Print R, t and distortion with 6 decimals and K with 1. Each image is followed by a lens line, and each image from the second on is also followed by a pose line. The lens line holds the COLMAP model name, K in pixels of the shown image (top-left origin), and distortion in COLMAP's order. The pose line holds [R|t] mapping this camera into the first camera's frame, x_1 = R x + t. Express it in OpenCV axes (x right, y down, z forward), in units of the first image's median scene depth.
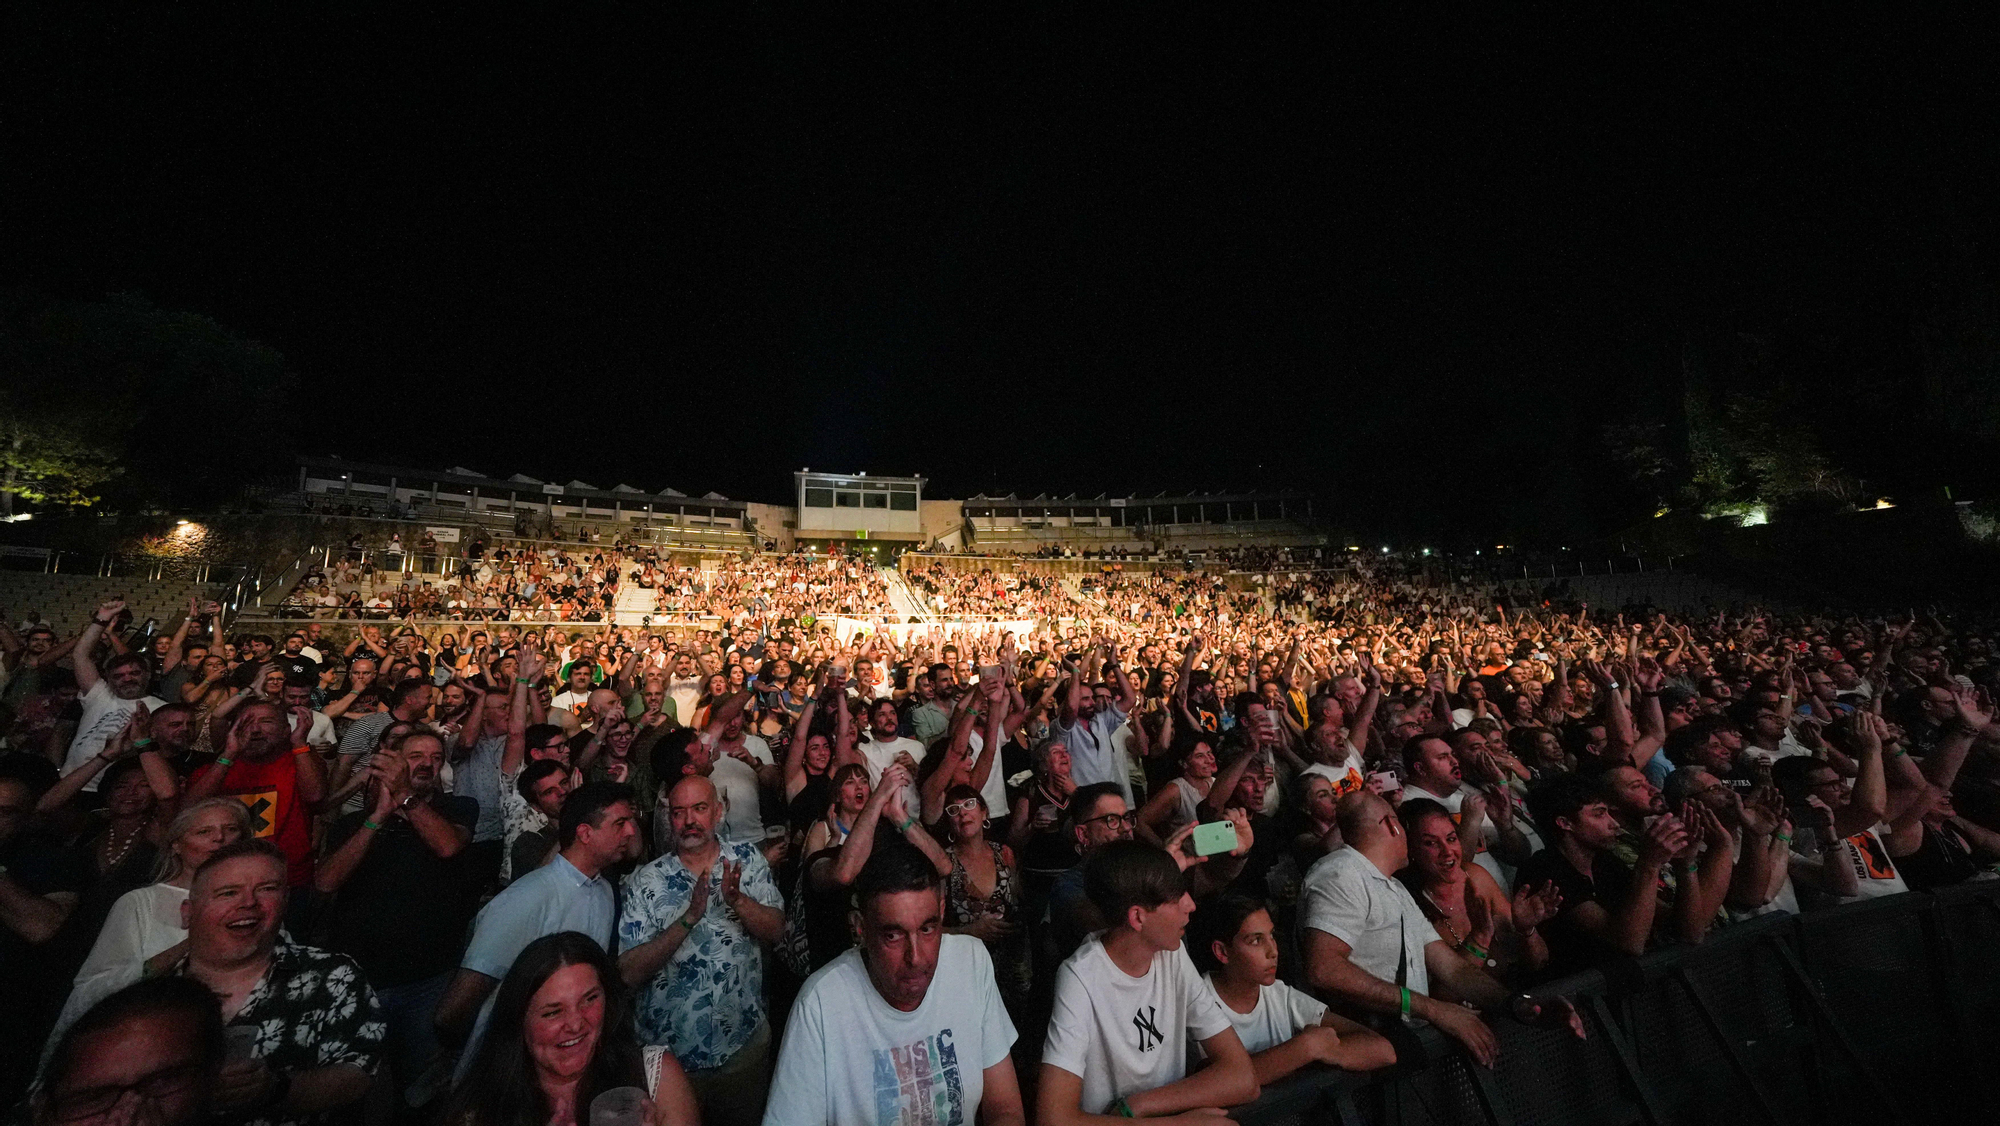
lens RADIAL K [[715.2, 0, 1000.0], [0, 715.2, 563.0], [0, 0, 1]] dist [-0.030740, 0.000125]
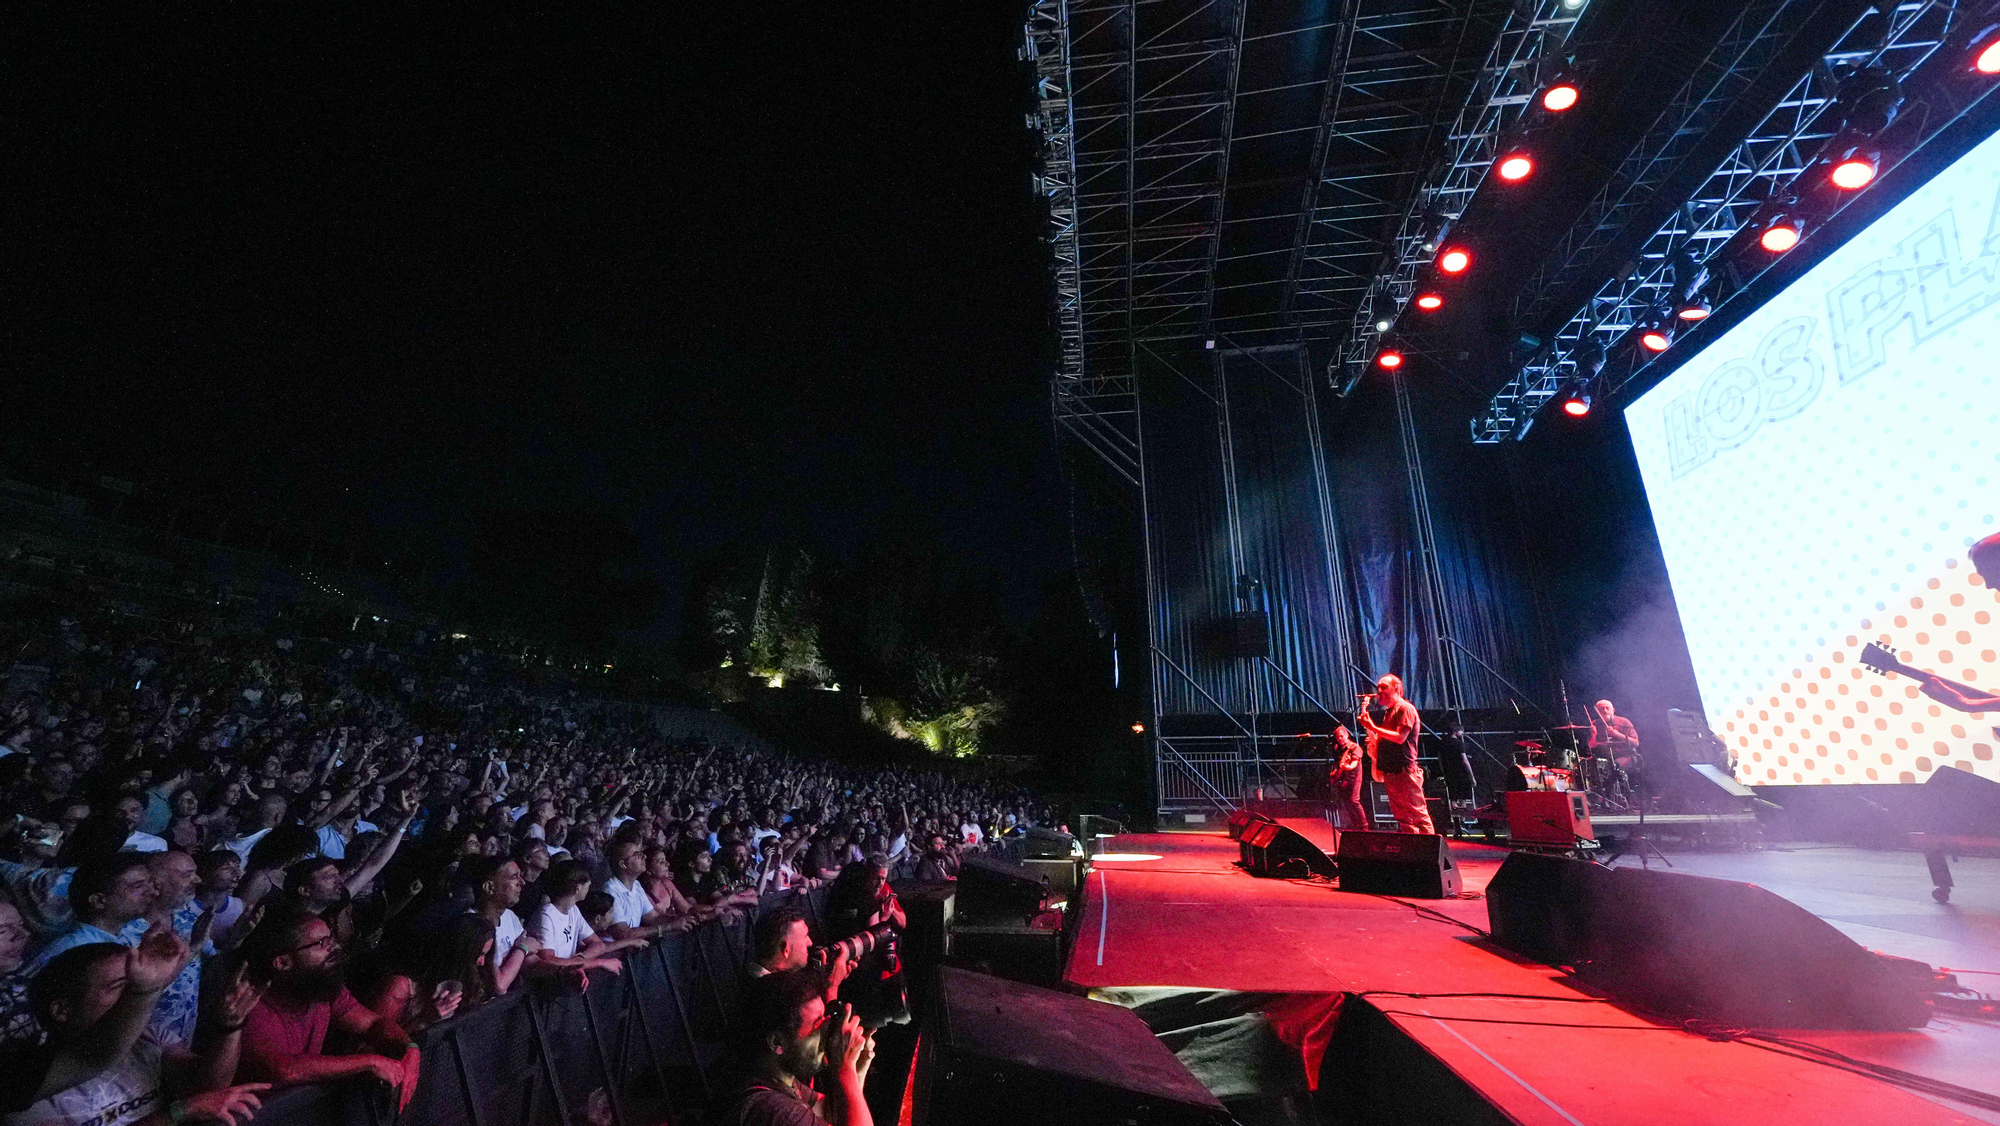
lens RADIAL K [[715.2, 0, 1000.0], [0, 715.2, 563.0], [0, 0, 1]] dist [-0.030740, 0.000125]
pose [[0.407271, 0.296392, 0.863876, -0.084302], [-0.170692, 0.953912, -0.246811, -0.014103], [-0.897215, -0.046937, 0.439093, -0.072305]]
